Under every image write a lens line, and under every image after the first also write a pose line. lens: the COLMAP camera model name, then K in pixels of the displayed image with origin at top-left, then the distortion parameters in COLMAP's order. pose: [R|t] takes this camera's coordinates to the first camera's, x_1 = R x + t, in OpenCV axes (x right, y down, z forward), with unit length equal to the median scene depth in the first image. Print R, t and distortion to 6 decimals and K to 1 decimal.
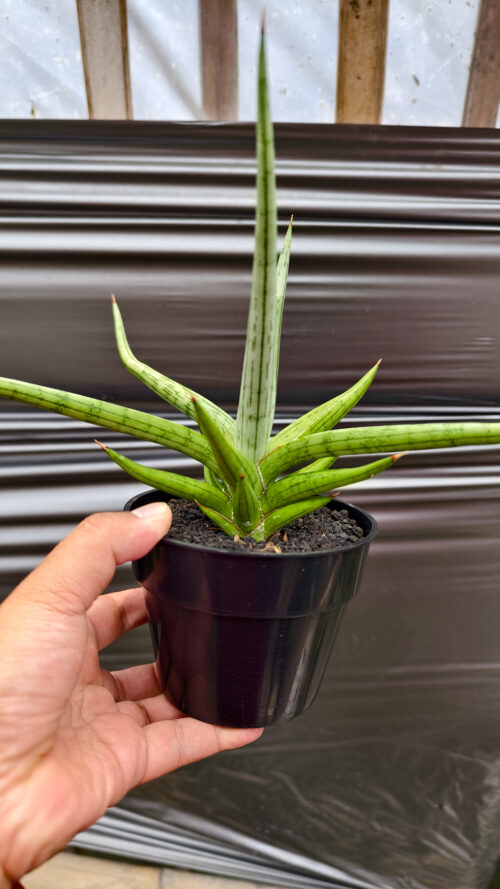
lens RADIAL K [[619.0, 0, 252.4], [0, 619.0, 442.5], [0, 0, 1]] dist [-0.008761, -0.005120]
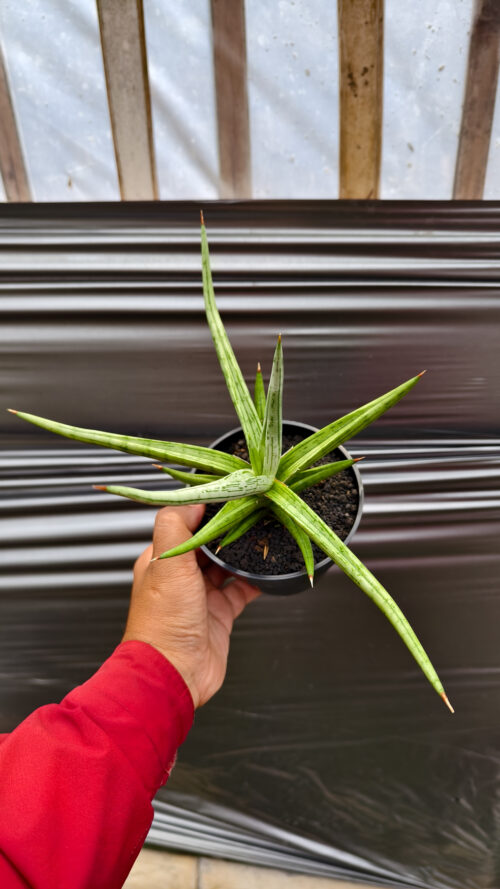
lens RADIAL K [[633.0, 0, 247.0], [0, 633.0, 442.8], [0, 0, 1]] dist [-0.012904, 0.002237]
pose [[0.998500, -0.023671, -0.049368, 0.013842], [0.024153, 0.999666, 0.009184, -0.069197], [0.049134, -0.010363, 0.998738, -0.149313]]
